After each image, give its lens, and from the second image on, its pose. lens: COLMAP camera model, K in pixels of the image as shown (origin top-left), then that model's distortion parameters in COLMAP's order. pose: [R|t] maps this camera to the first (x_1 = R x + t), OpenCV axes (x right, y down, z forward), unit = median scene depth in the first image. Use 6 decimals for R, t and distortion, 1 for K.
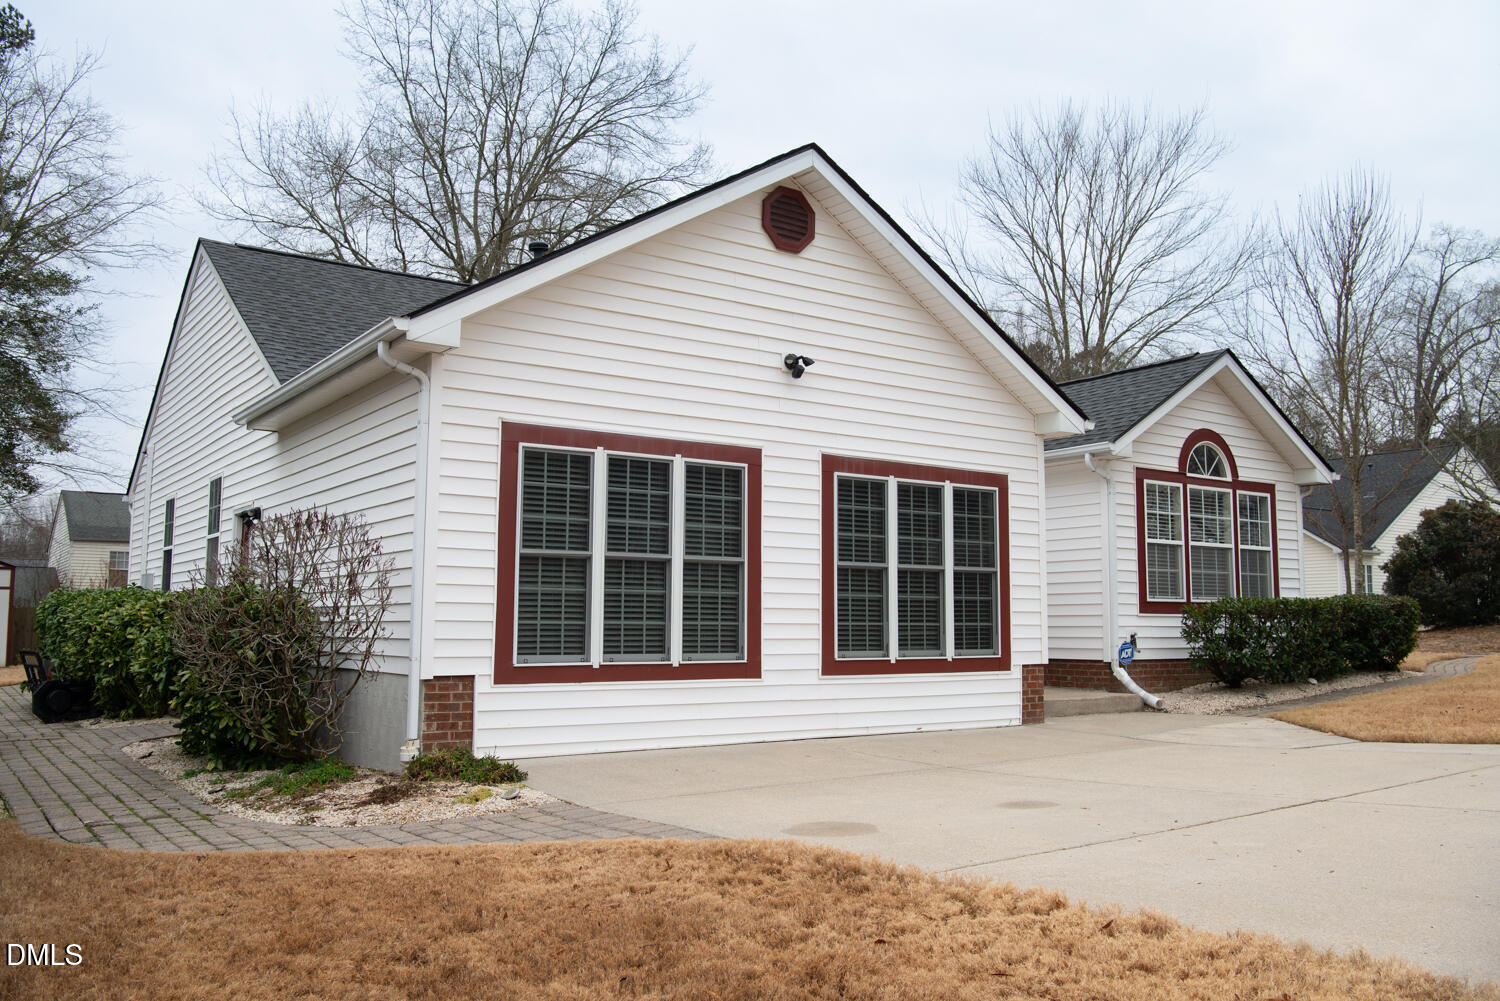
lens RADIAL K [[1231.4, 0, 737.9], [0, 1231.4, 497.8], [0, 0, 1]] dist [-0.079277, 0.023840]
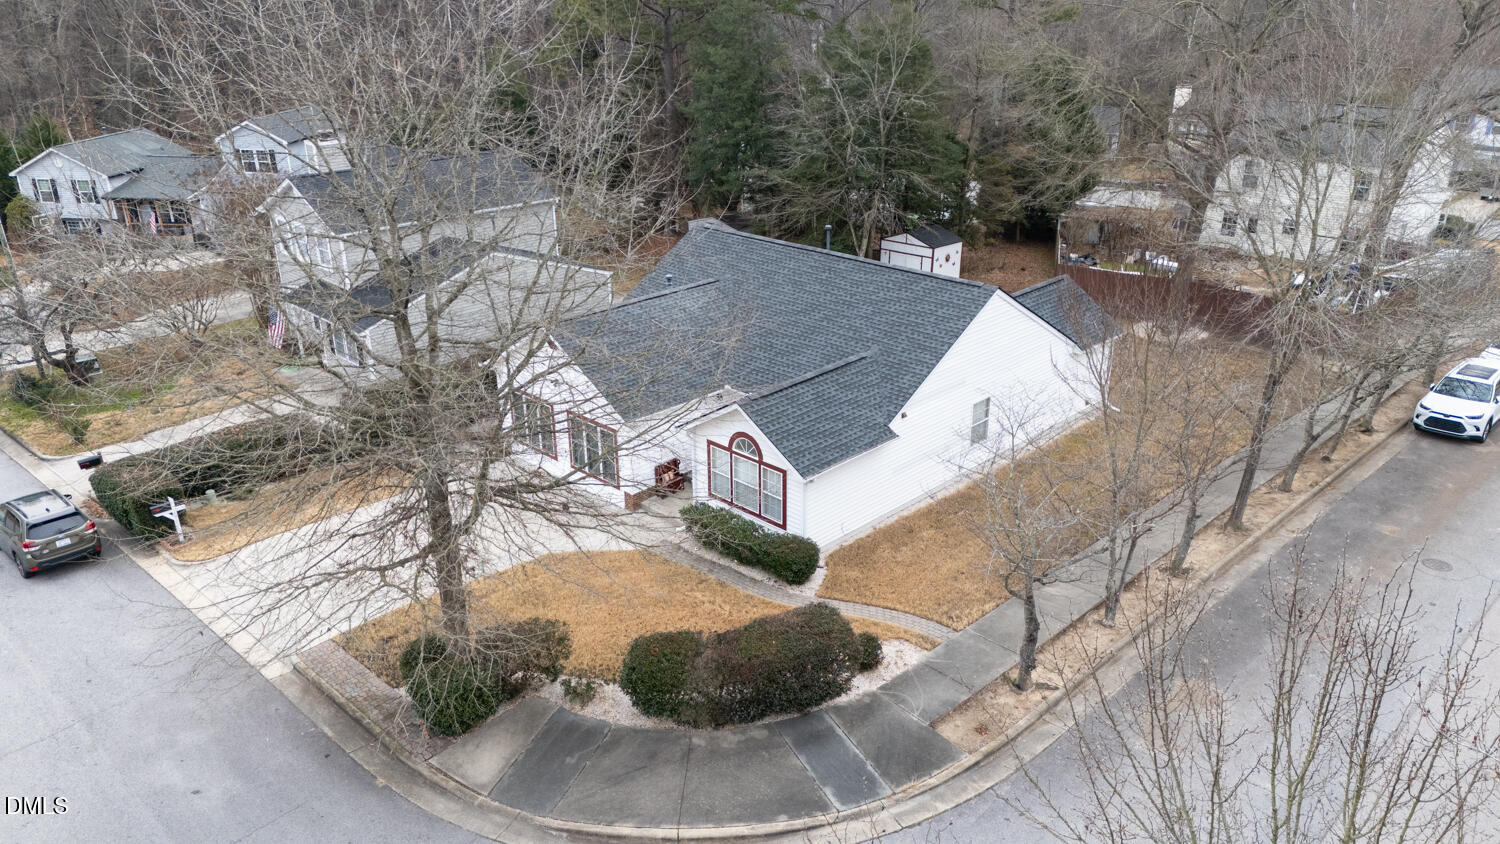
lens RADIAL K [[1111.7, 0, 750.0], [0, 1111.7, 421.0], [0, 0, 1]] dist [0.068553, -0.023798]
pose [[0.183144, 0.367854, -0.911670, 2.865930], [0.118641, 0.912307, 0.391945, -1.109039], [0.975901, -0.179943, 0.123441, 1.071613]]
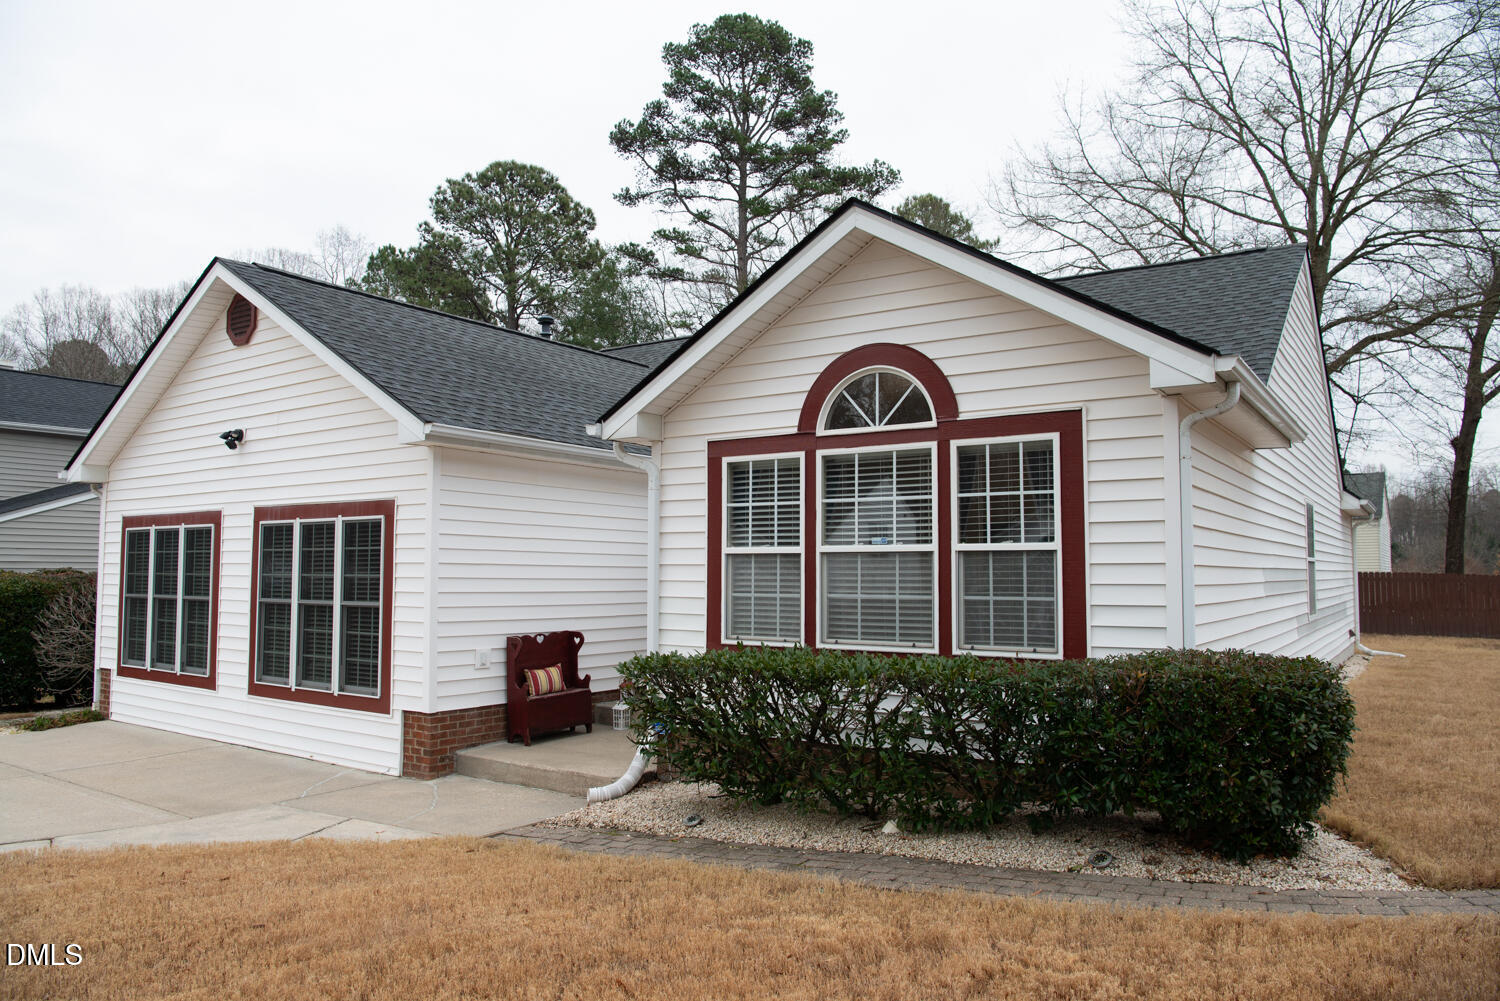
lens RADIAL K [[1026.4, 0, 754.0], [0, 1026.4, 499.9], [0, 0, 1]] dist [-0.071764, -0.004300]
pose [[0.363276, -0.069675, -0.929073, 1.105380], [0.097830, 0.994540, -0.036333, 0.038208], [0.926531, -0.077692, 0.368109, 1.052328]]
